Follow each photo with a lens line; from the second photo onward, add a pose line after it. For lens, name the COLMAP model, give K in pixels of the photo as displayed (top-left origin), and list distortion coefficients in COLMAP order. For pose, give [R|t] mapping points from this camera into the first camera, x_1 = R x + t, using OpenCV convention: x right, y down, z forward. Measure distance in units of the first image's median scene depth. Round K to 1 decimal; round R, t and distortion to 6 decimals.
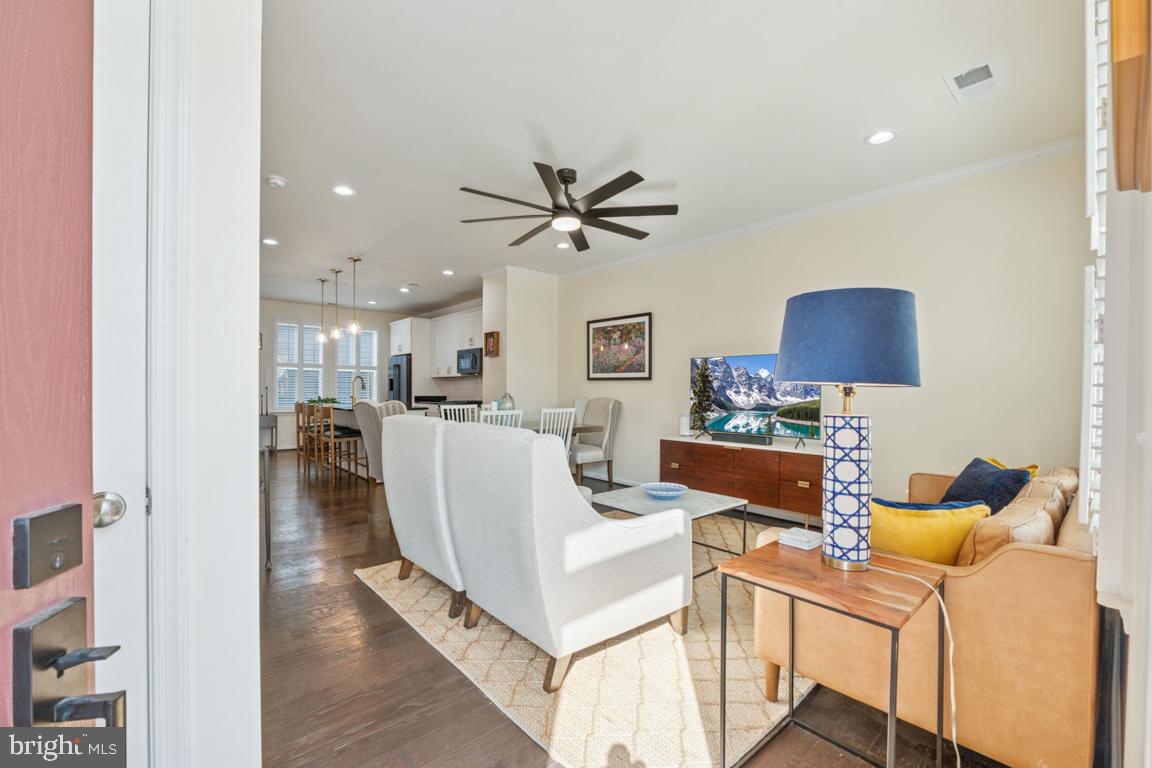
lens RADIAL K [[482.8, 0, 568.5], [0, 482.8, 391.4], [0, 0, 1]] dist [-0.016261, 0.001226]
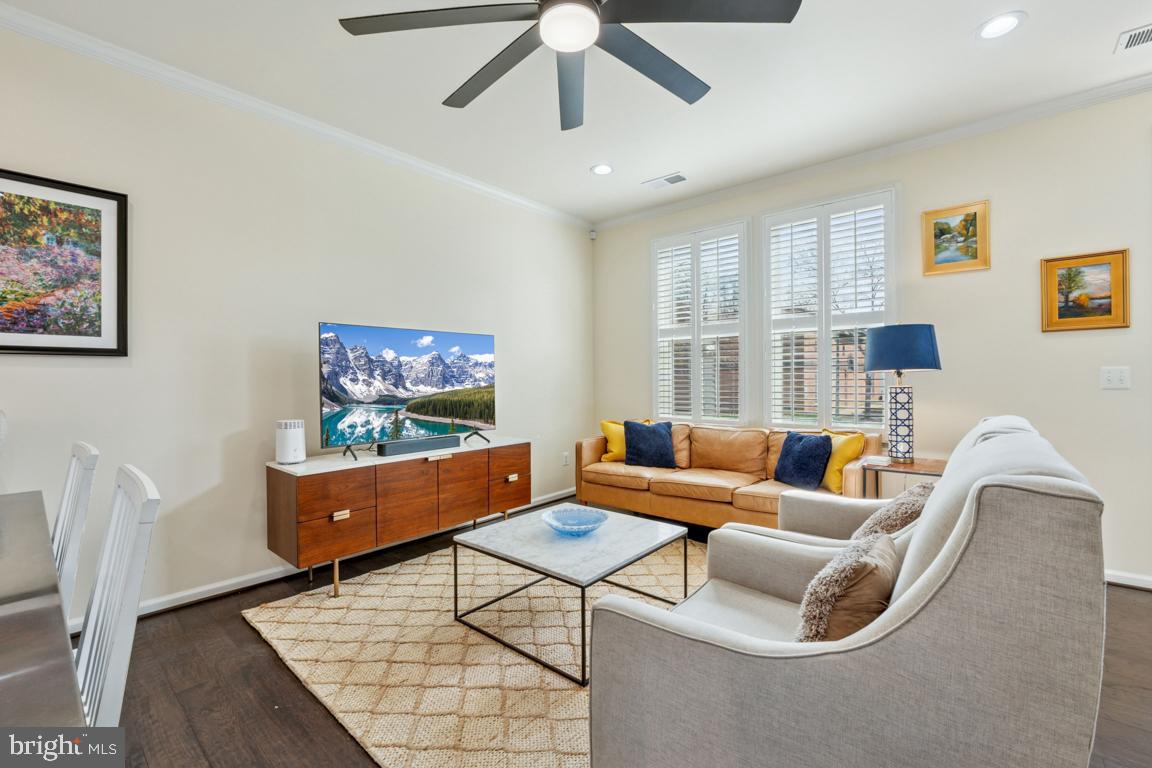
lens RADIAL K [[482.8, 0, 580.1], [0, 482.8, 379.3], [0, 0, 1]] dist [-0.016261, 0.001226]
pose [[-0.153927, -0.004567, 0.988072, -0.291504], [0.012085, 0.999906, 0.006504, -0.001810], [-0.988008, 0.012942, -0.153857, 0.654884]]
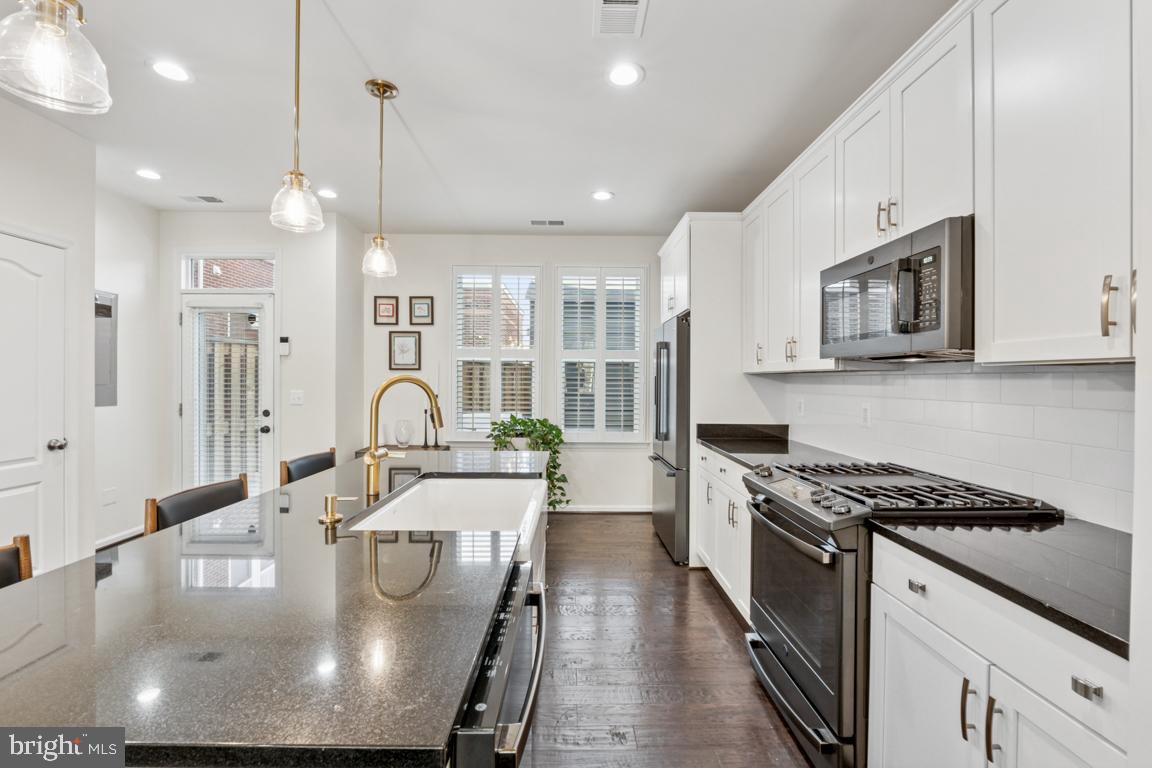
lens RADIAL K [[482.8, 0, 575.7], [0, 482.8, 380.9], [0, 0, 1]] dist [-0.016261, 0.001226]
pose [[0.773612, 0.003383, -0.633650, -0.247467], [-0.006603, 0.999974, -0.002723, -0.034182], [0.633625, 0.006291, 0.773615, 1.040665]]
